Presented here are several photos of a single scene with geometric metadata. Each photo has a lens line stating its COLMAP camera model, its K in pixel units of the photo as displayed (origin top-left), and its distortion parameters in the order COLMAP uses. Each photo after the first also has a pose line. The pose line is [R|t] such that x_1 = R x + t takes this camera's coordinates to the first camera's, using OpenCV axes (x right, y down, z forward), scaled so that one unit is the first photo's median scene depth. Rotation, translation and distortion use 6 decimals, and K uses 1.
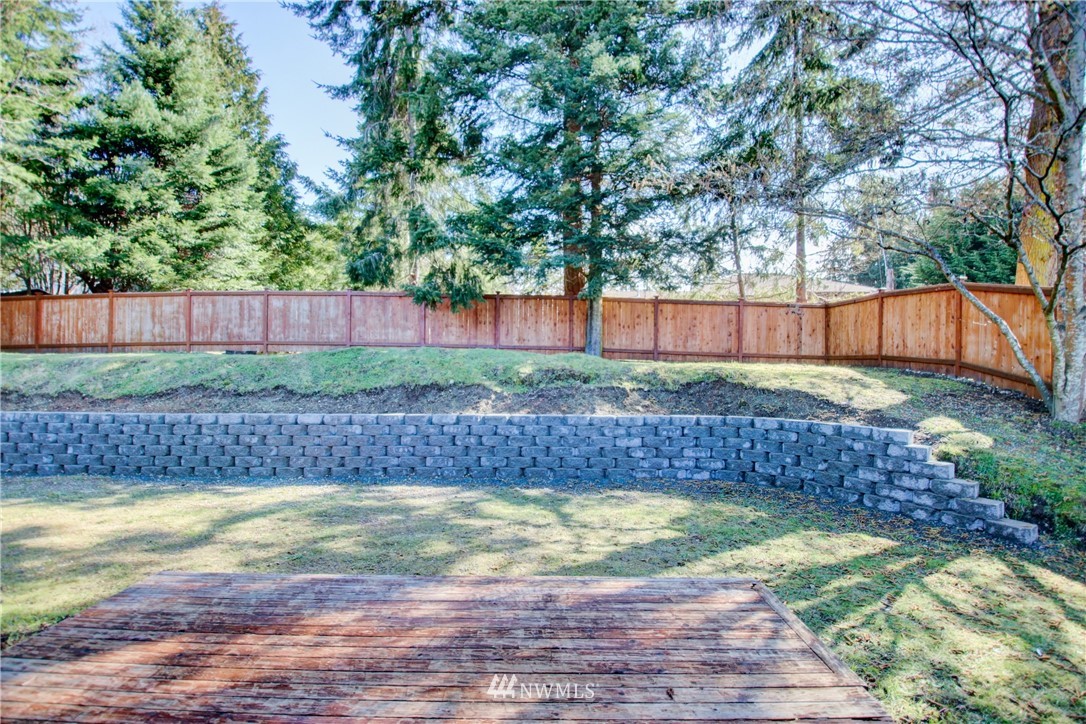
lens RADIAL K [[504.5, 0, 542.2], [0, 504.5, 366.6], [0, 0, 1]] dist [0.020068, -0.030741]
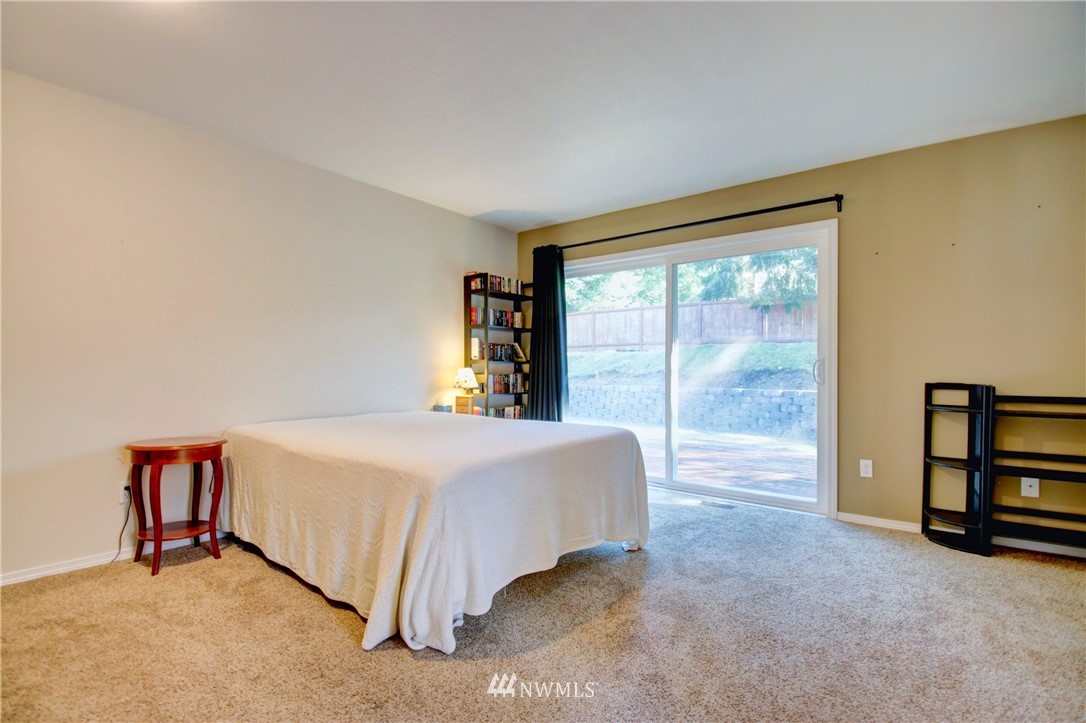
lens RADIAL K [[504.5, 0, 542.2], [0, 504.5, 366.1], [0, 0, 1]] dist [0.020068, -0.030741]
pose [[0.793933, -0.004489, -0.607989, 0.133098], [0.005870, 0.999983, 0.000283, 0.021127], [0.607977, -0.003793, 0.793945, -0.440531]]
